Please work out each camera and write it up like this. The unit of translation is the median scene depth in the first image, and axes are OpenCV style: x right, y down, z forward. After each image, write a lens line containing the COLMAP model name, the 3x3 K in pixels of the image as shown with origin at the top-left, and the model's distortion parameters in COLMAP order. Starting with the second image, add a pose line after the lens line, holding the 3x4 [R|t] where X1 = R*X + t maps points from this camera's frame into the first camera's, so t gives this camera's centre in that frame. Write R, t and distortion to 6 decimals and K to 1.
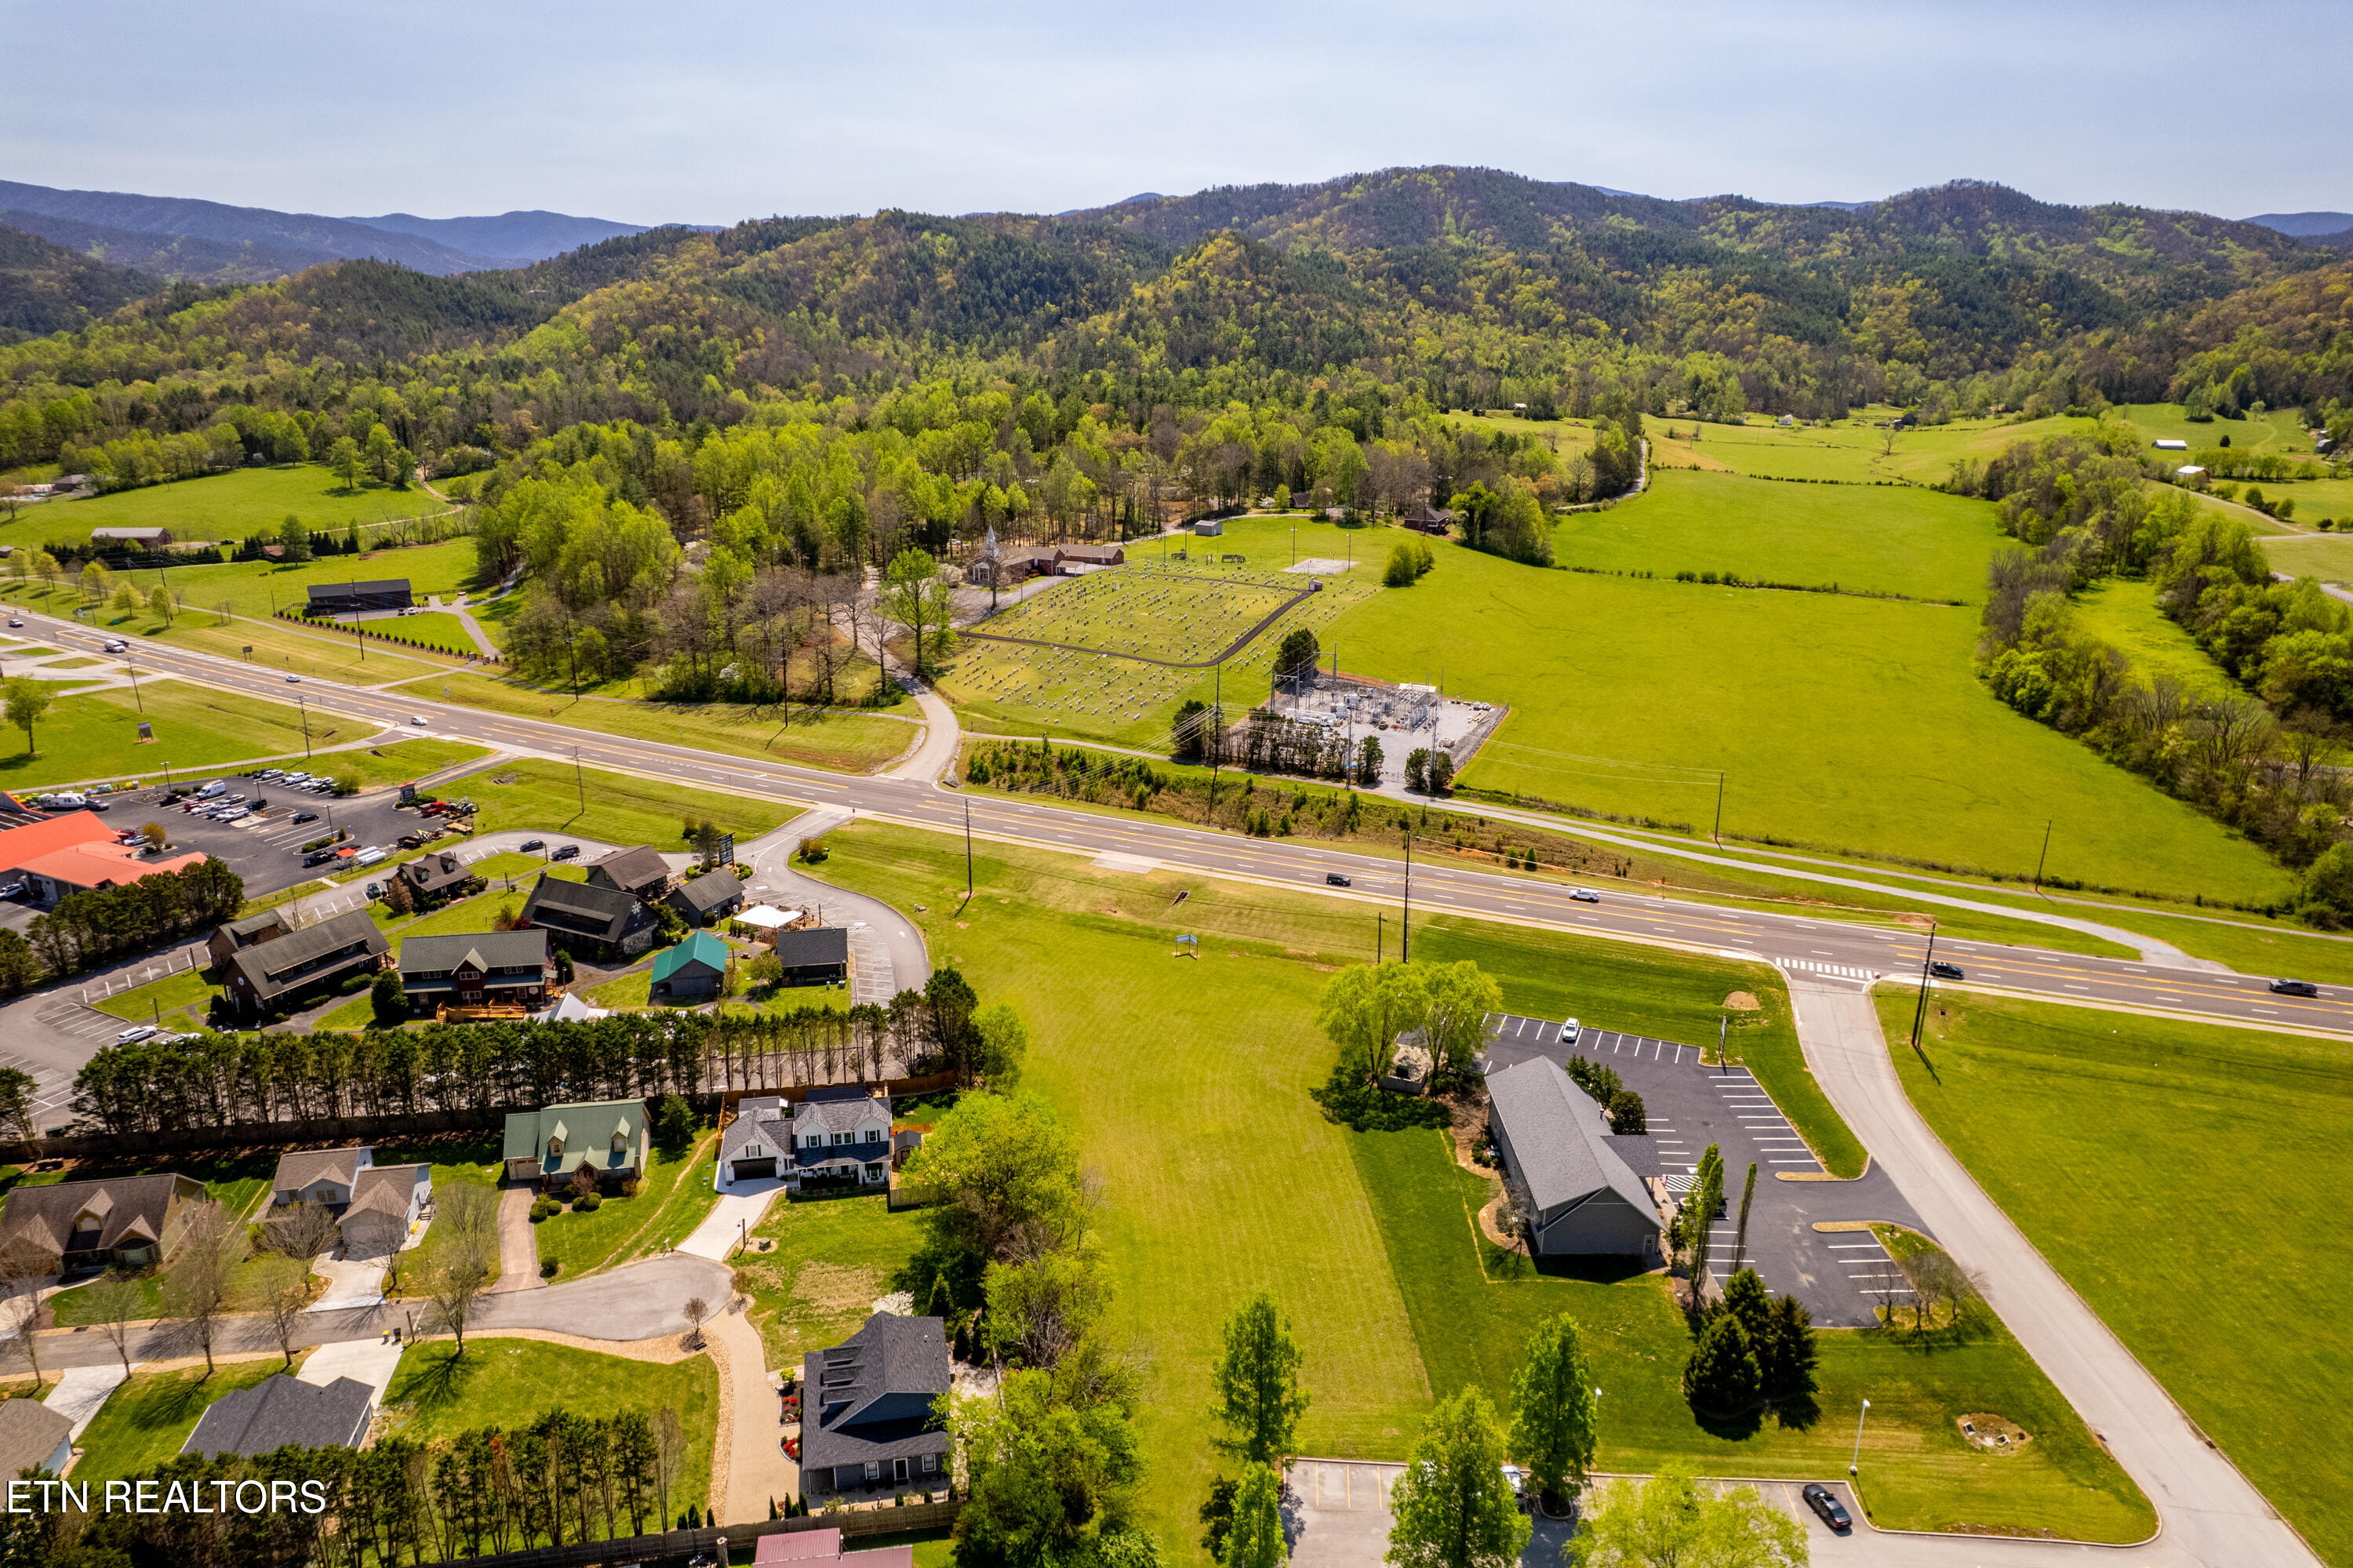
lens RADIAL K [[1511.5, 0, 1178.7], [0, 1511.5, 790.6], [0, 0, 1]] dist [-0.078733, 0.069362]
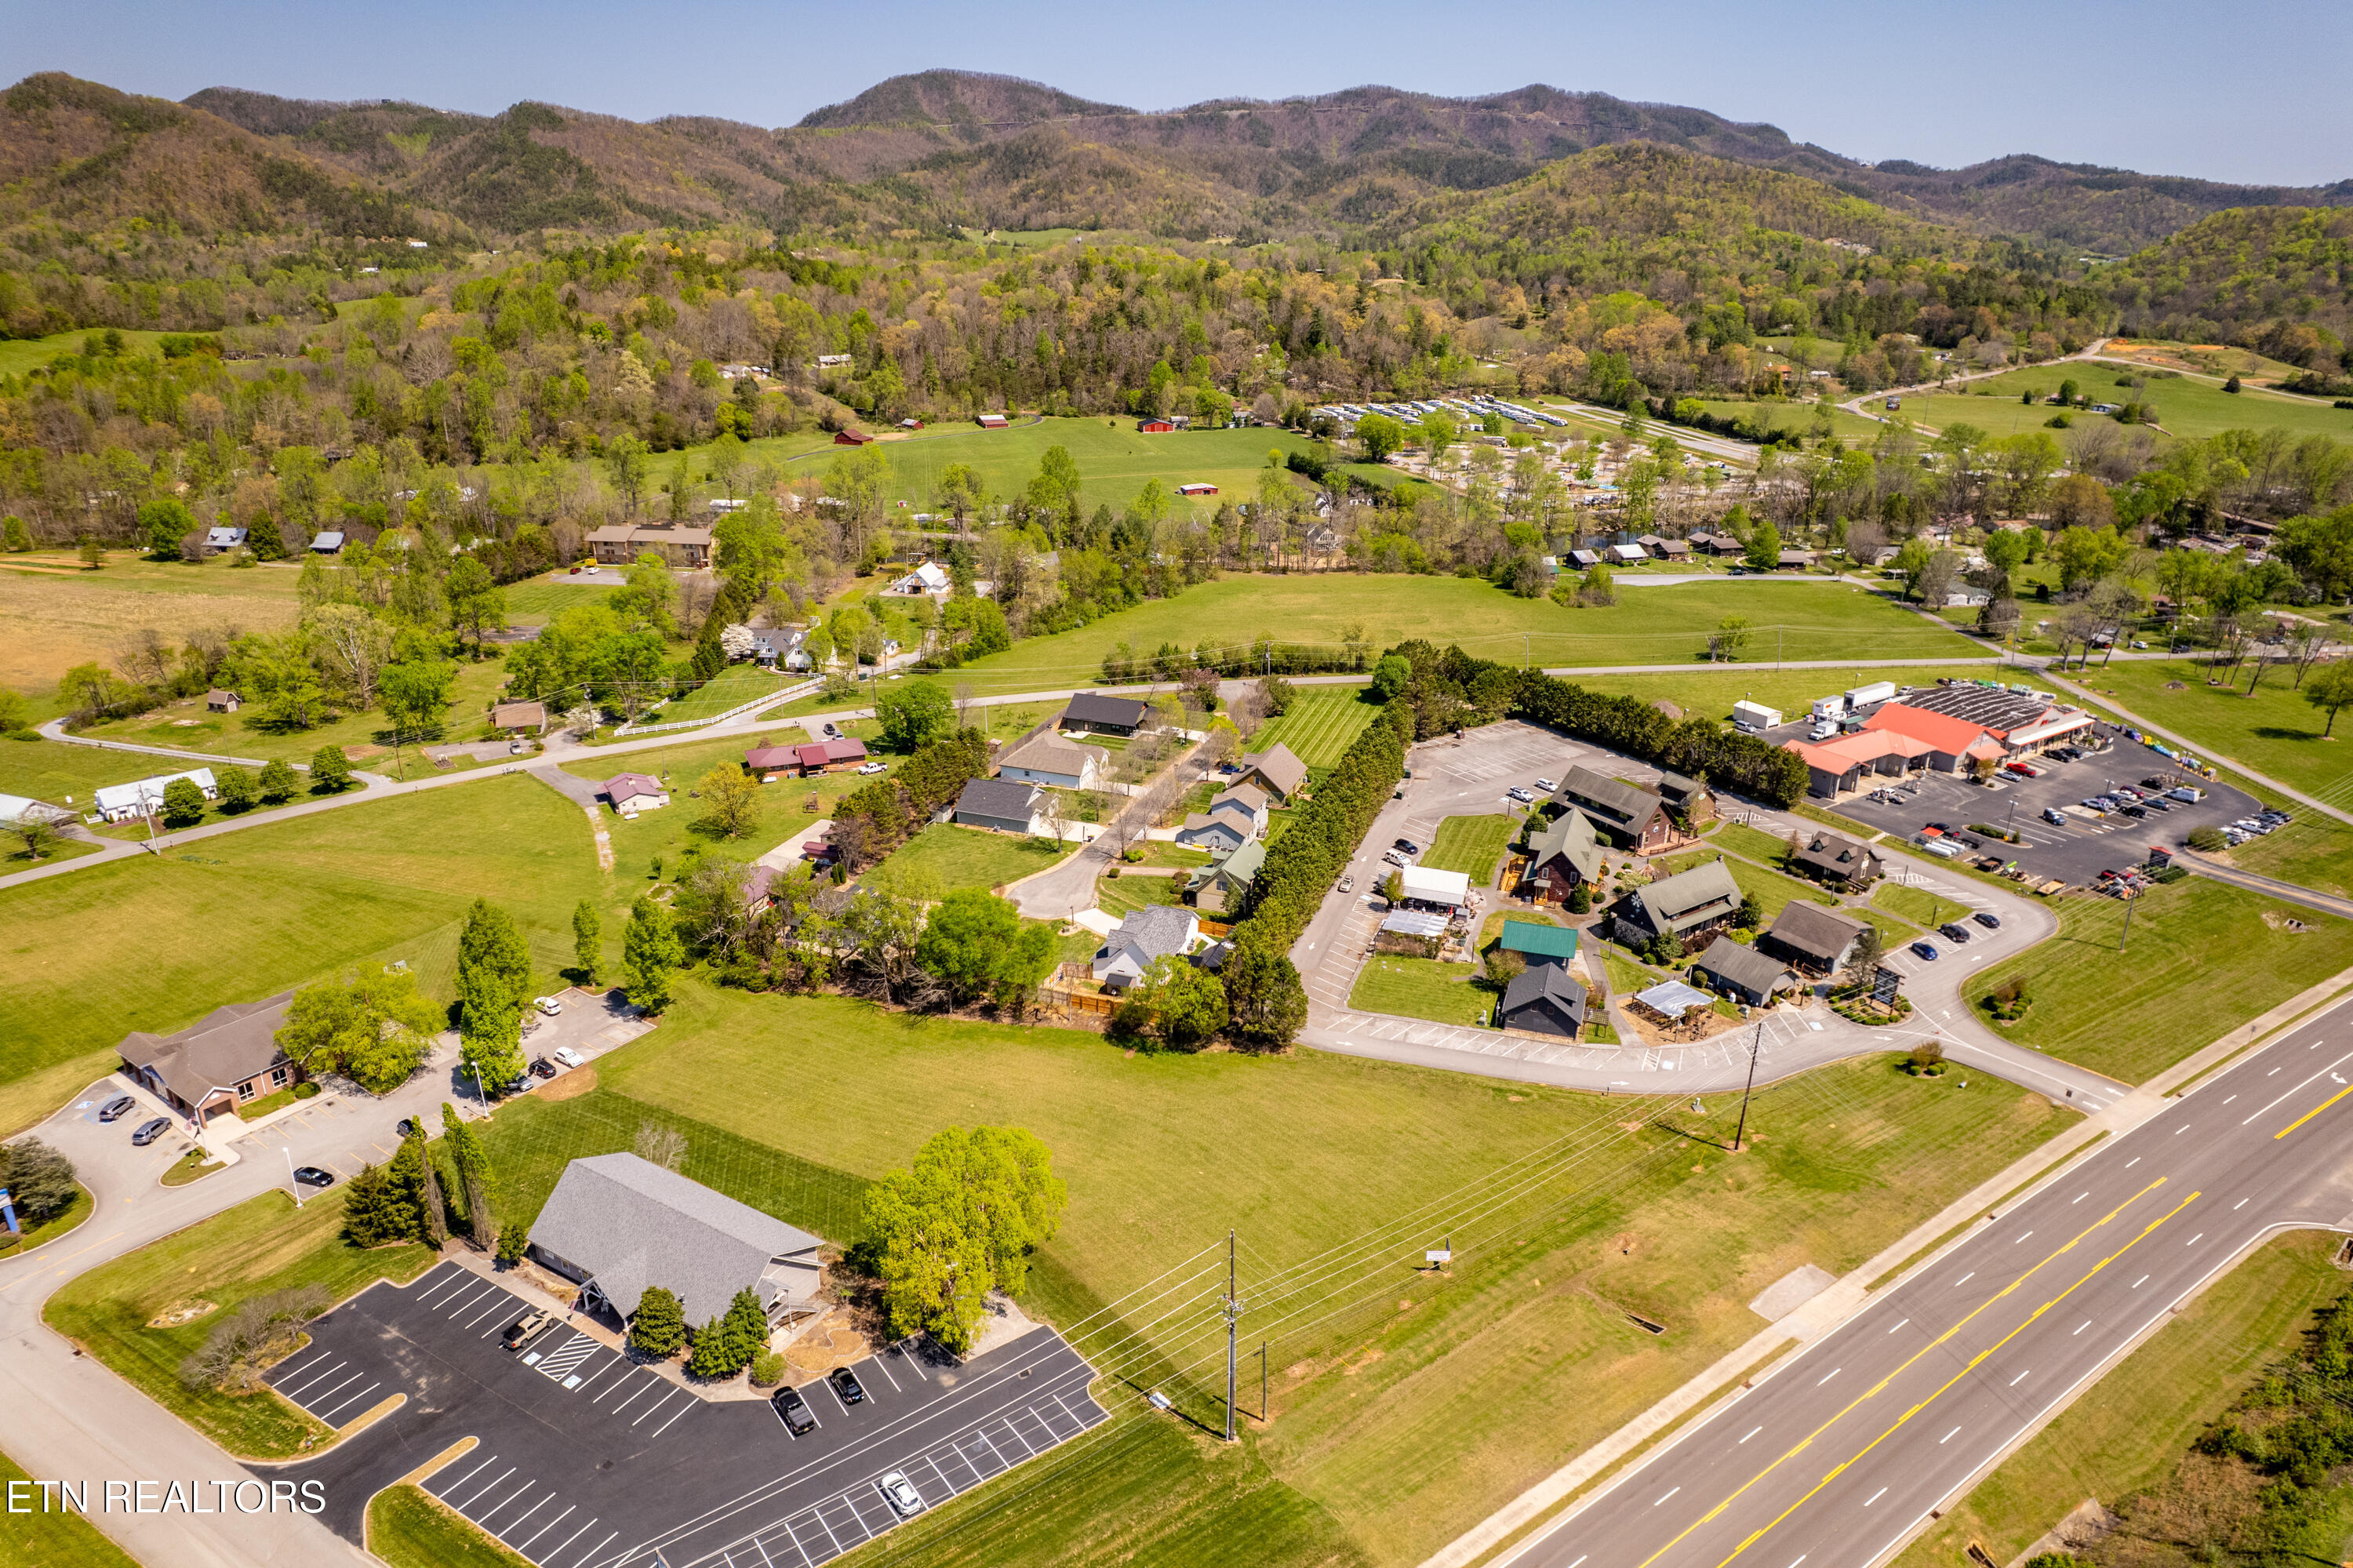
lens RADIAL K [[1511.5, 0, 1175.7], [0, 1511.5, 783.3], [0, 0, 1]] dist [-0.078733, 0.069362]
pose [[-0.517863, 0.288108, -0.805488, 0.103802], [-0.259363, 0.844385, 0.468770, -0.068267], [0.815198, 0.451673, -0.362551, 0.201078]]
